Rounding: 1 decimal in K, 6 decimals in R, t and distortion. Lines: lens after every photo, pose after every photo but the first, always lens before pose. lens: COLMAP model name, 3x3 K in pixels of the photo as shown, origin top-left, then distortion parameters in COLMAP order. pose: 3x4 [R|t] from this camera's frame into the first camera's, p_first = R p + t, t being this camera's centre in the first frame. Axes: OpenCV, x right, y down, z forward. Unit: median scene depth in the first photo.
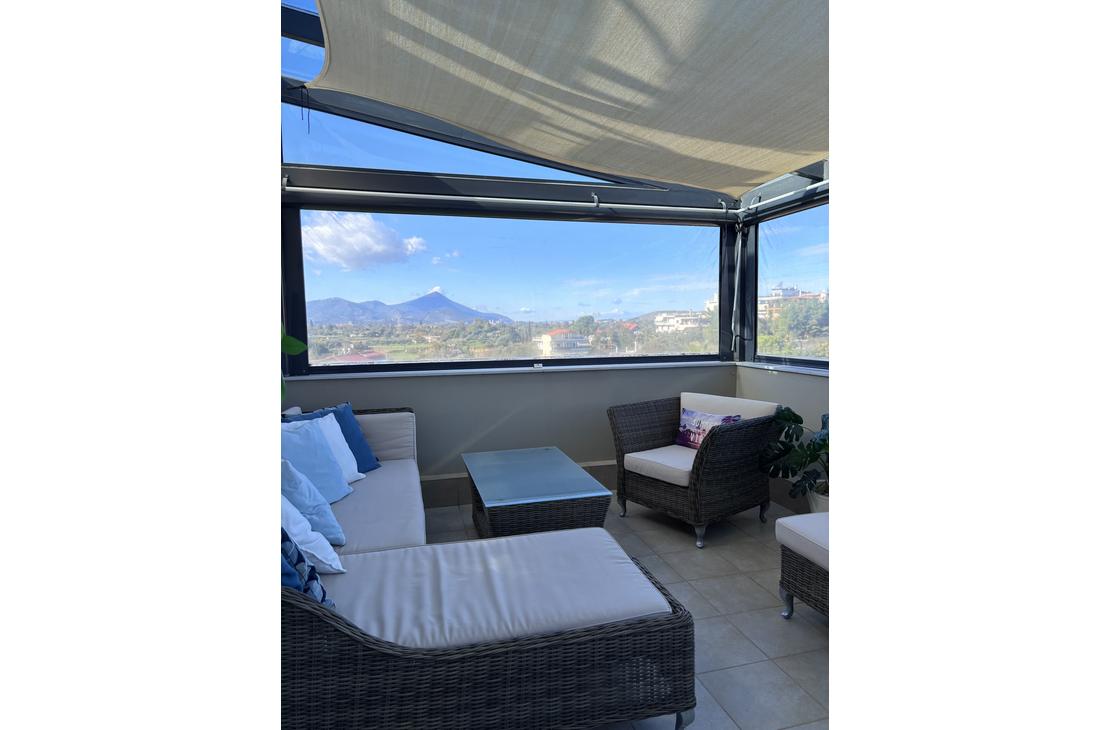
lens RADIAL K [[551.5, 0, 556.1], [0, 551.5, 365.8], [0, 0, 1]] dist [0.018821, -0.004744]
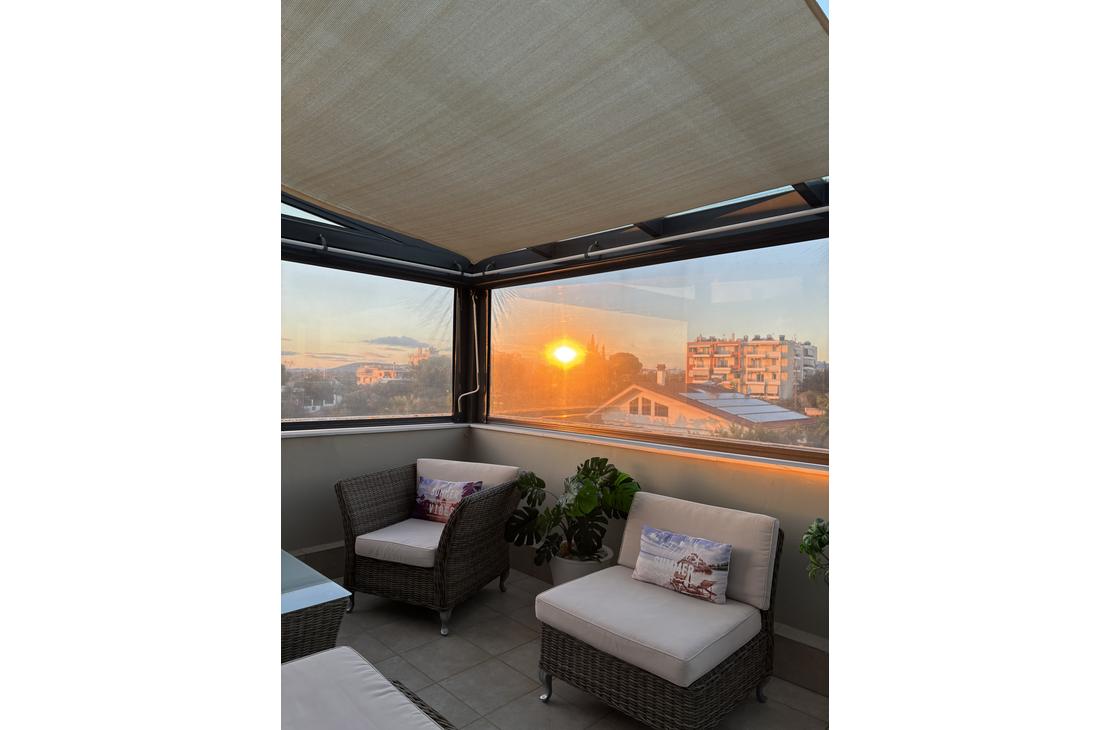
lens RADIAL K [[551.5, 0, 554.0], [0, 551.5, 363.8], [0, 0, 1]] dist [0.018821, -0.004744]
pose [[0.866063, 0.041882, 0.498177, -0.053513], [0.008230, 0.995155, -0.097970, -0.021996], [-0.499867, 0.088948, 0.861523, 0.090663]]
